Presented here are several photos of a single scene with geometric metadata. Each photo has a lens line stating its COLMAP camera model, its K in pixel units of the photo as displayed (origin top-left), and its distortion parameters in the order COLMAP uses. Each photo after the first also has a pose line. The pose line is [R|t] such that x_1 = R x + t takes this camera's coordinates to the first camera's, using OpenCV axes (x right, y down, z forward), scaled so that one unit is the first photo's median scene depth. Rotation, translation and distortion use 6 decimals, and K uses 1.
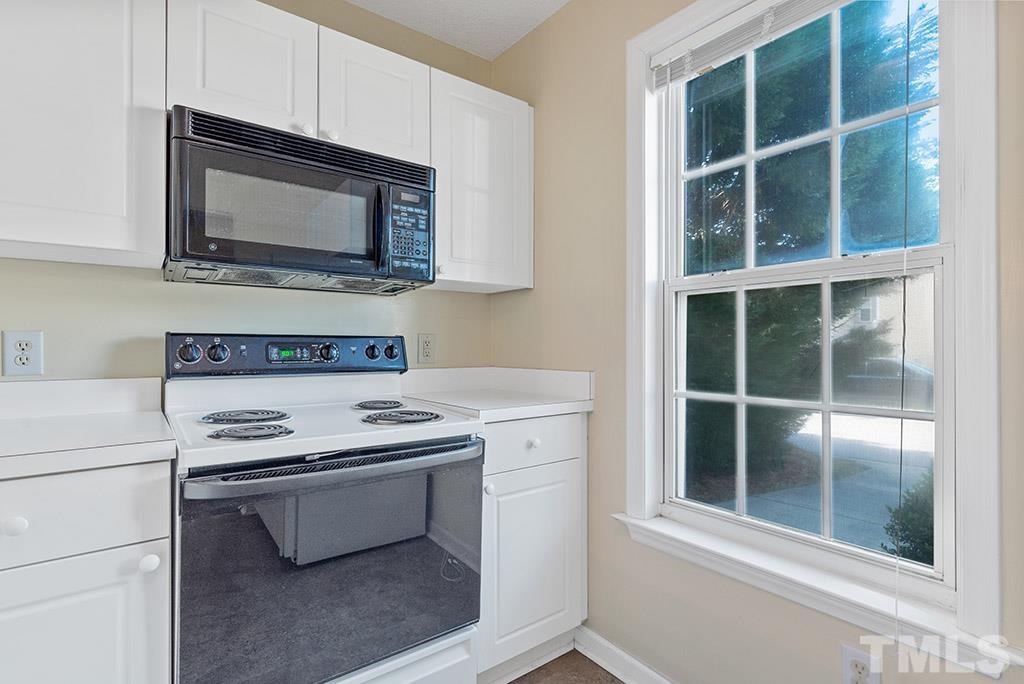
lens RADIAL K [[495.9, 0, 512.0], [0, 495.9, 342.0], [0, 0, 1]] dist [0.000849, -0.000336]
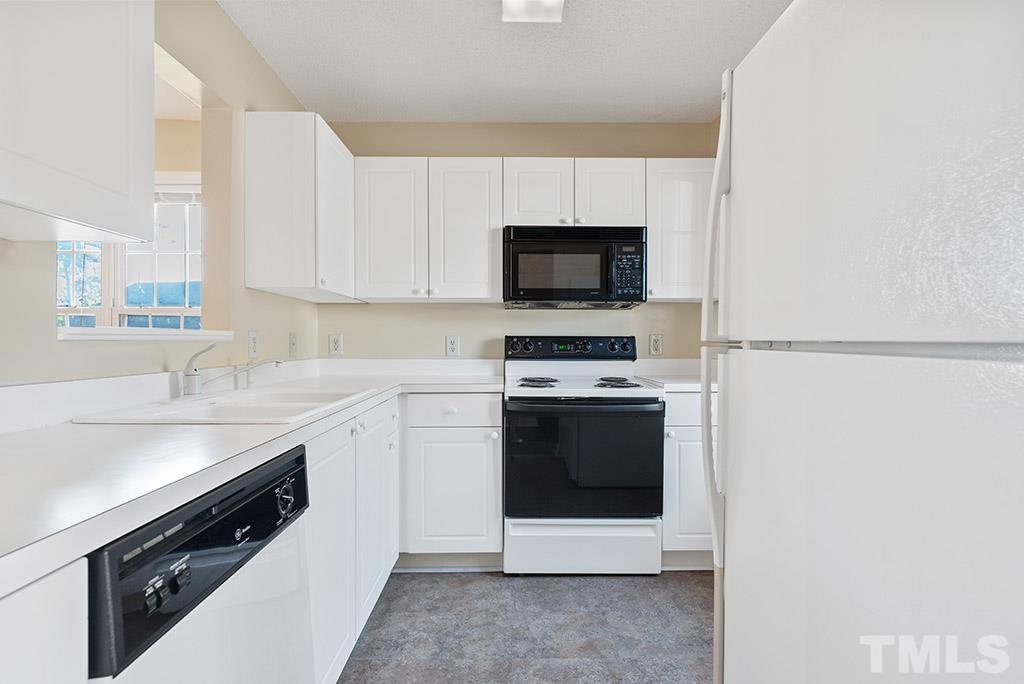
lens RADIAL K [[495.9, 0, 512.0], [0, 495.9, 342.0], [0, 0, 1]] dist [0.000849, -0.000336]
pose [[0.803156, -0.004851, -0.595749, 0.471226], [0.003451, 0.999988, -0.003489, 0.011467], [0.595758, 0.000746, 0.803163, -0.534250]]
